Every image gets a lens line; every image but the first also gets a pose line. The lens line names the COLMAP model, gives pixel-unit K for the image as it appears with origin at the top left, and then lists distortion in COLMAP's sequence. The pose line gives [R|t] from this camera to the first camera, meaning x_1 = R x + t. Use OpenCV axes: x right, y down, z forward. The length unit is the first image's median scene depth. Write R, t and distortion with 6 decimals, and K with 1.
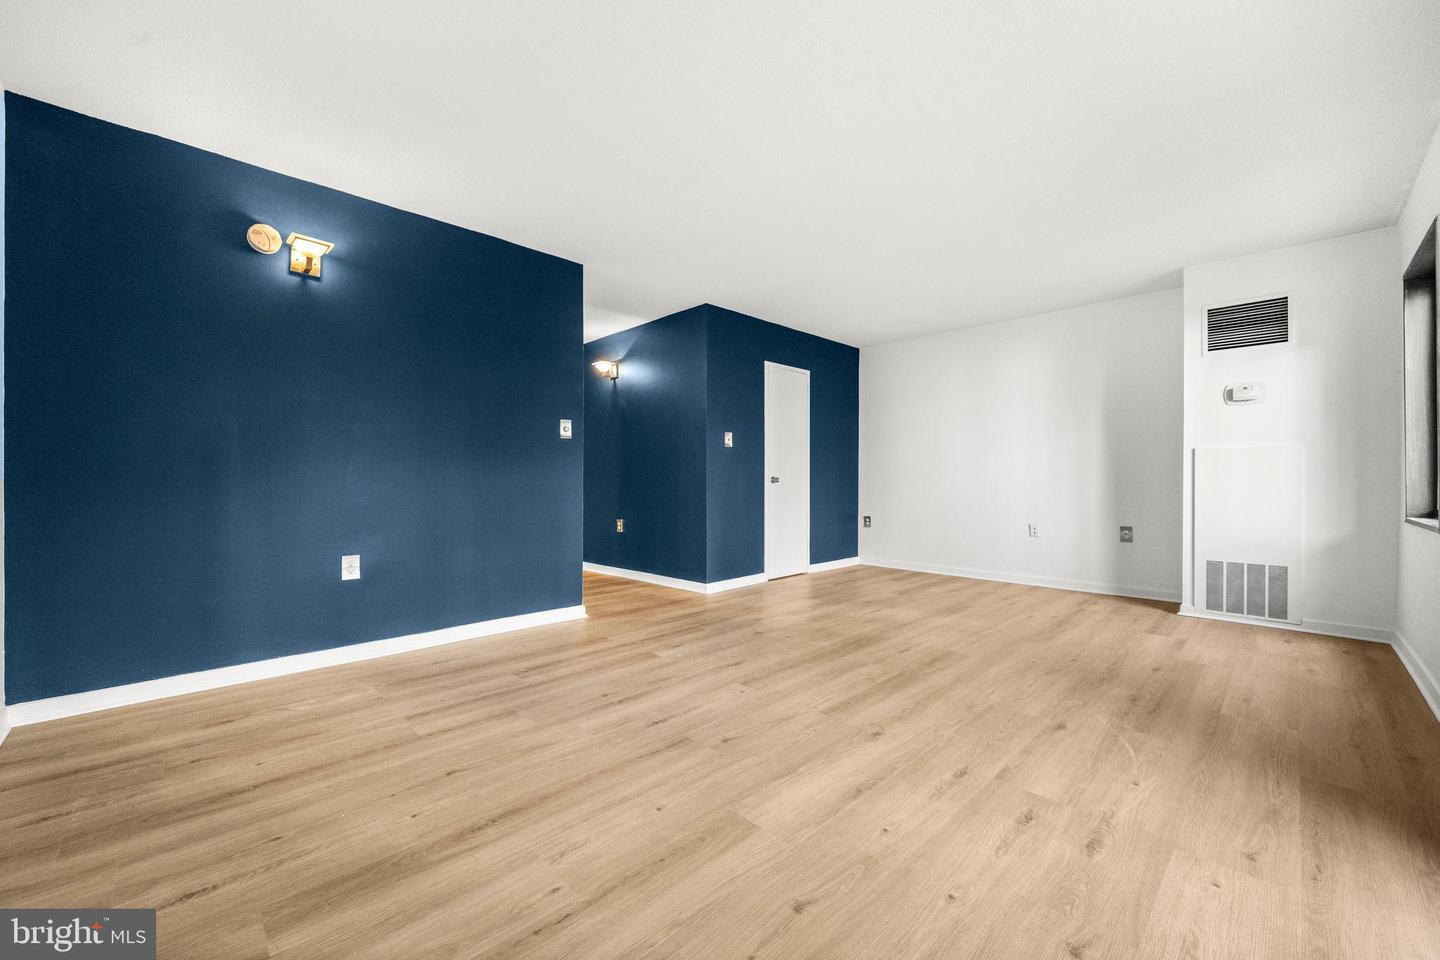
lens RADIAL K [[577.0, 0, 721.0], [0, 577.0, 479.1], [0, 0, 1]] dist [-0.002630, -0.000058]
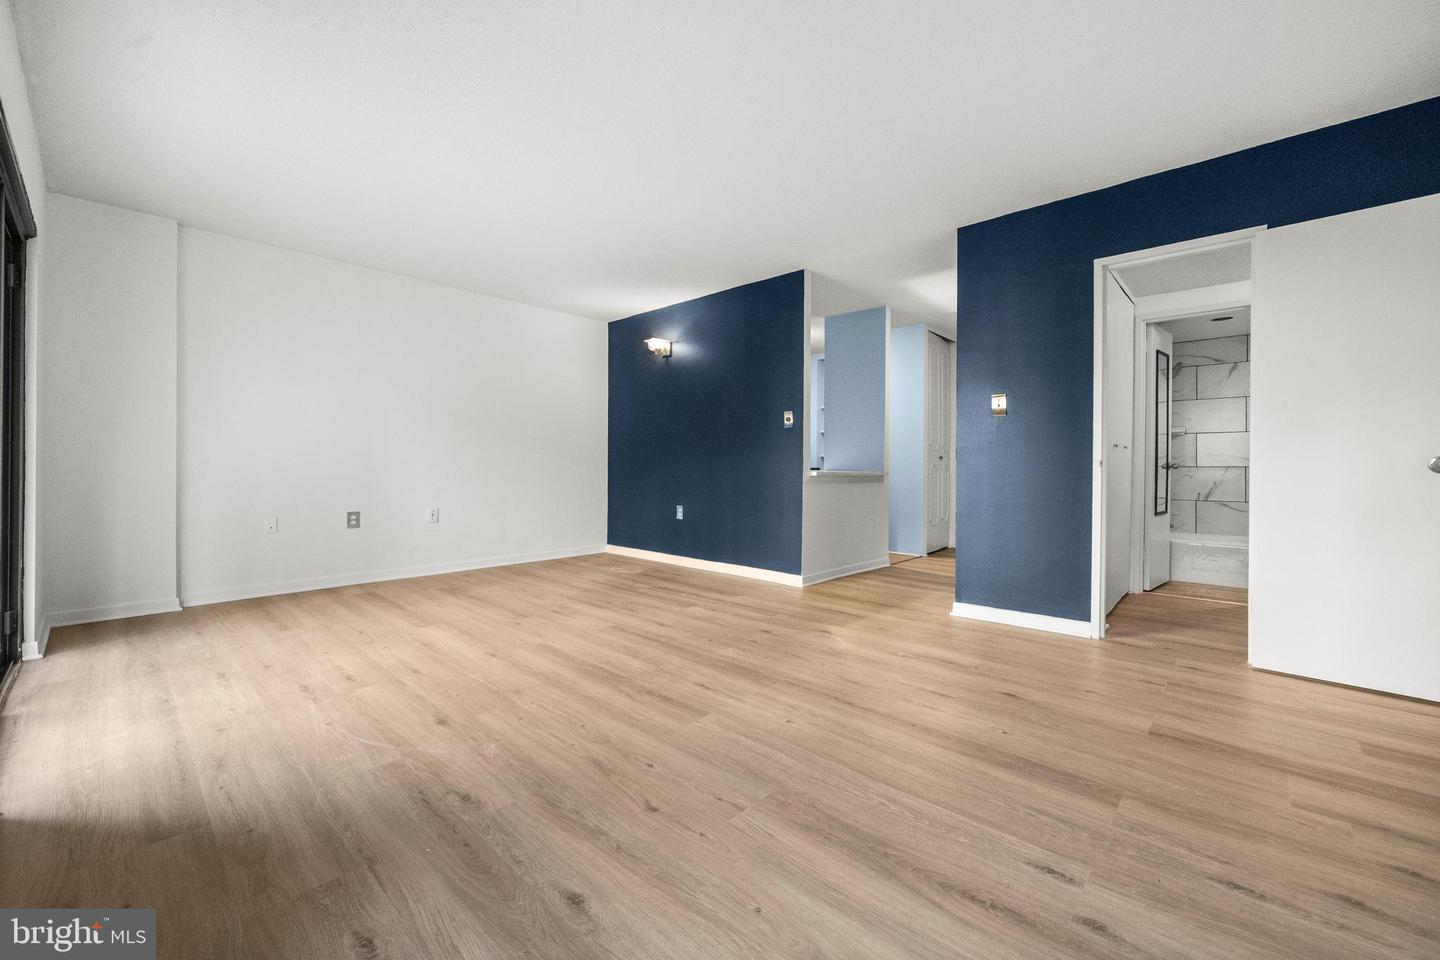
lens RADIAL K [[577.0, 0, 711.2], [0, 577.0, 468.9], [0, 0, 1]] dist [-0.002630, -0.000058]
pose [[0.025330, 0.008671, -0.999642, 1.249002], [-0.002842, 0.999959, 0.008602, 0.004066], [0.999675, 0.002623, 0.025354, 1.147502]]
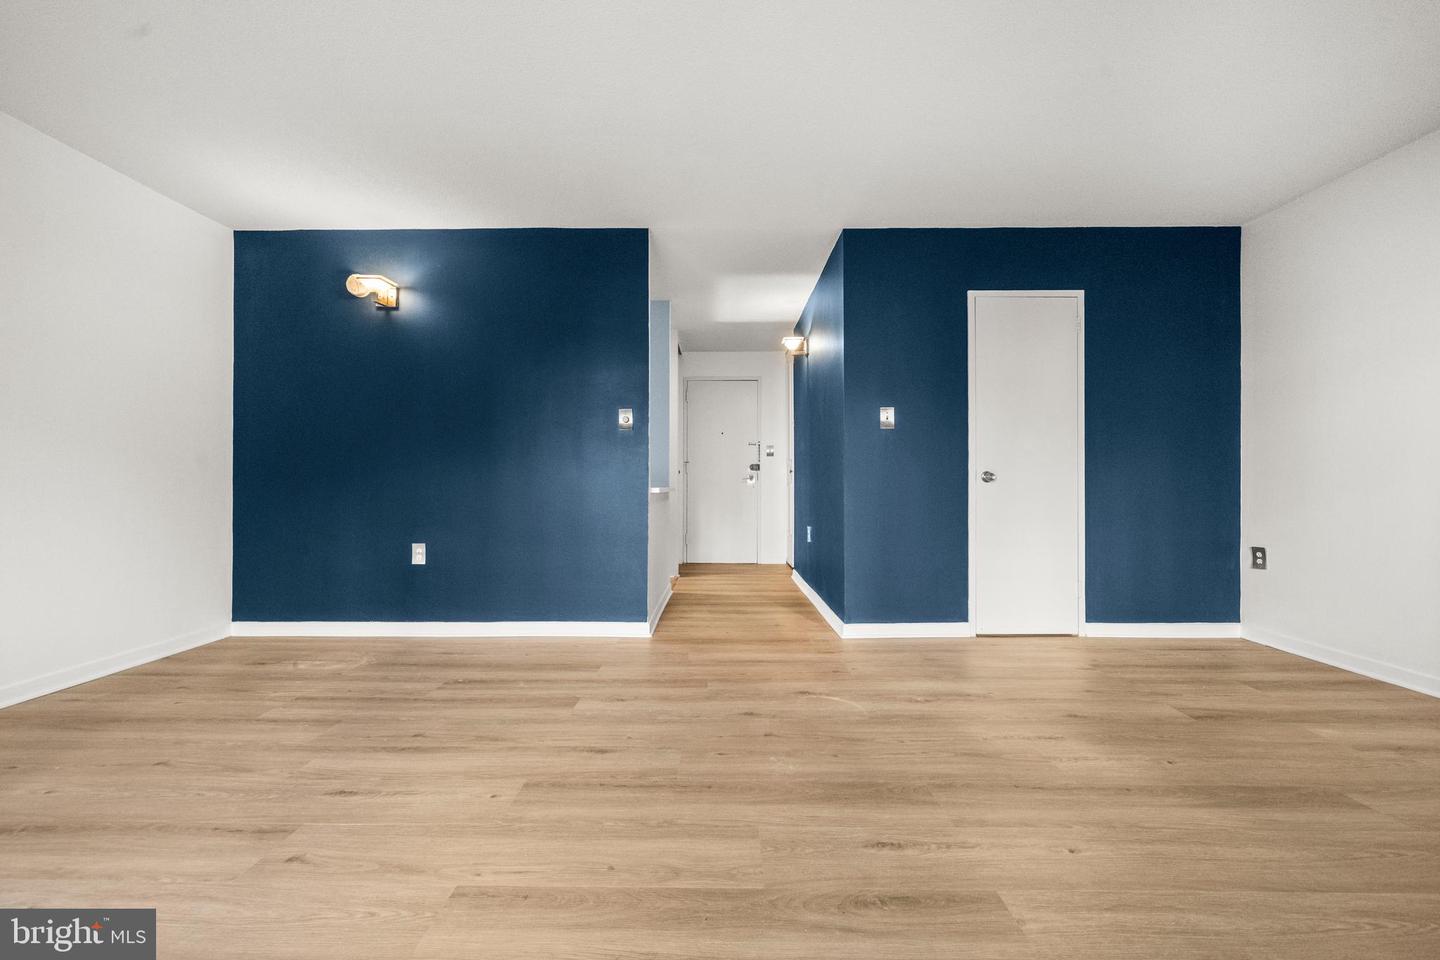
lens RADIAL K [[577.0, 0, 722.4], [0, 577.0, 470.2], [0, 0, 1]] dist [-0.002630, -0.000058]
pose [[0.700002, -0.013634, -0.714011, 0.644890], [0.001004, 0.999836, -0.018108, 0.010762], [0.714140, 0.011958, 0.699900, 0.677355]]
